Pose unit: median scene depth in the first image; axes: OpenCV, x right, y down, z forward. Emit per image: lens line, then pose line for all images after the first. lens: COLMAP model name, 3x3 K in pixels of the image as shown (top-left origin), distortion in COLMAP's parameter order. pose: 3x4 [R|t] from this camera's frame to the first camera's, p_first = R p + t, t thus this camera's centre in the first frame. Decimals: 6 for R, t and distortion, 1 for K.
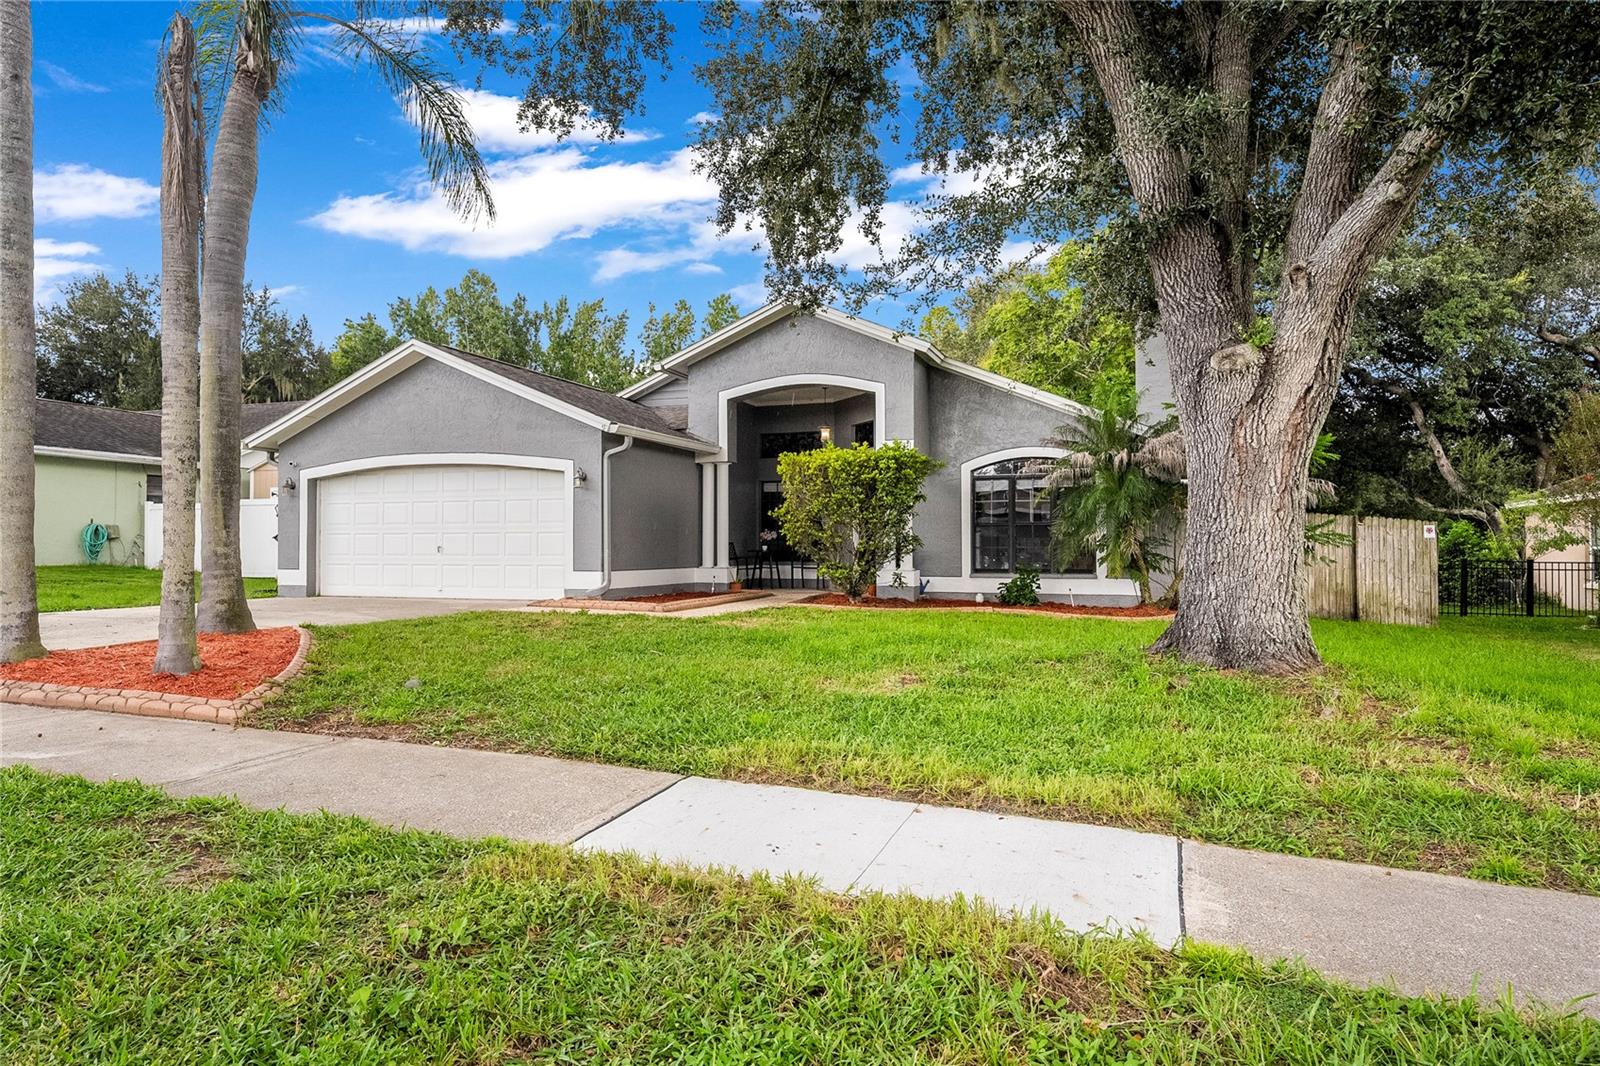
lens RADIAL K [[921.0, 0, 796.4], [0, 921.0, 535.2], [0, 0, 1]] dist [0.008222, 0.001654]
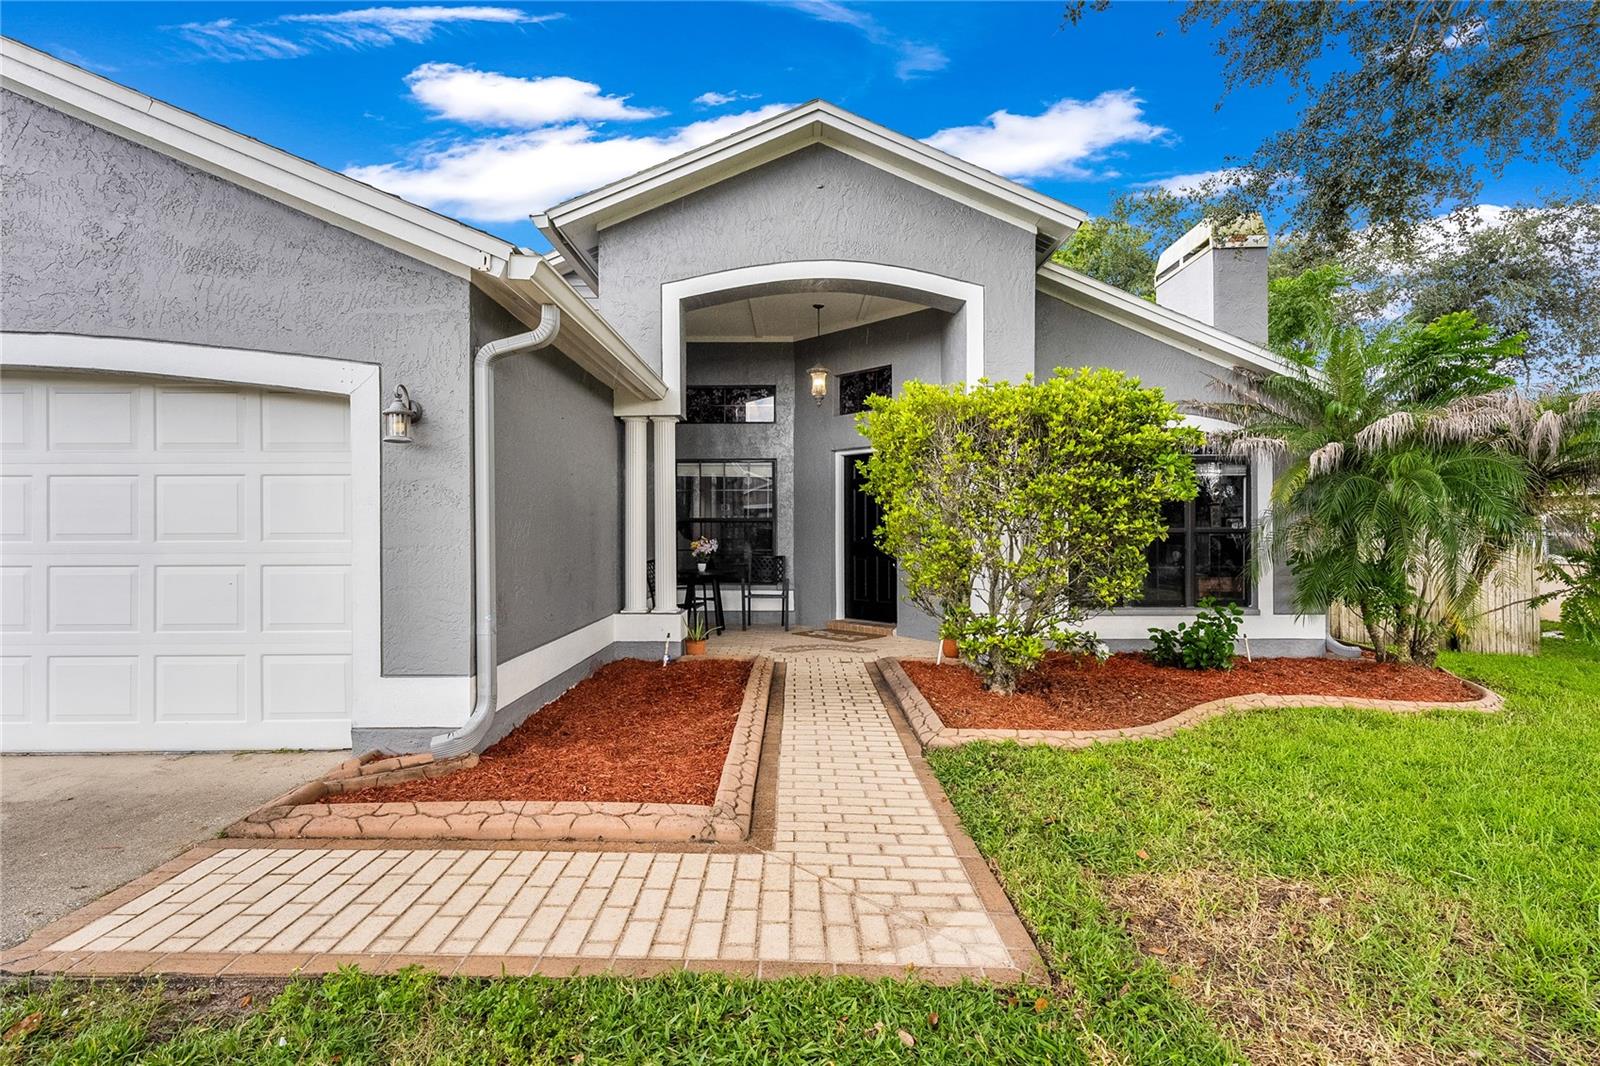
lens RADIAL K [[750.9, 0, 797.5], [0, 750.9, 525.2], [0, 0, 1]] dist [0.017410, -0.000538]
pose [[0.939853, 0.000246, 0.341579, -0.178335], [-0.000787, 0.999999, 0.001447, -0.018419], [-0.341578, -0.001629, 0.939852, 0.627417]]
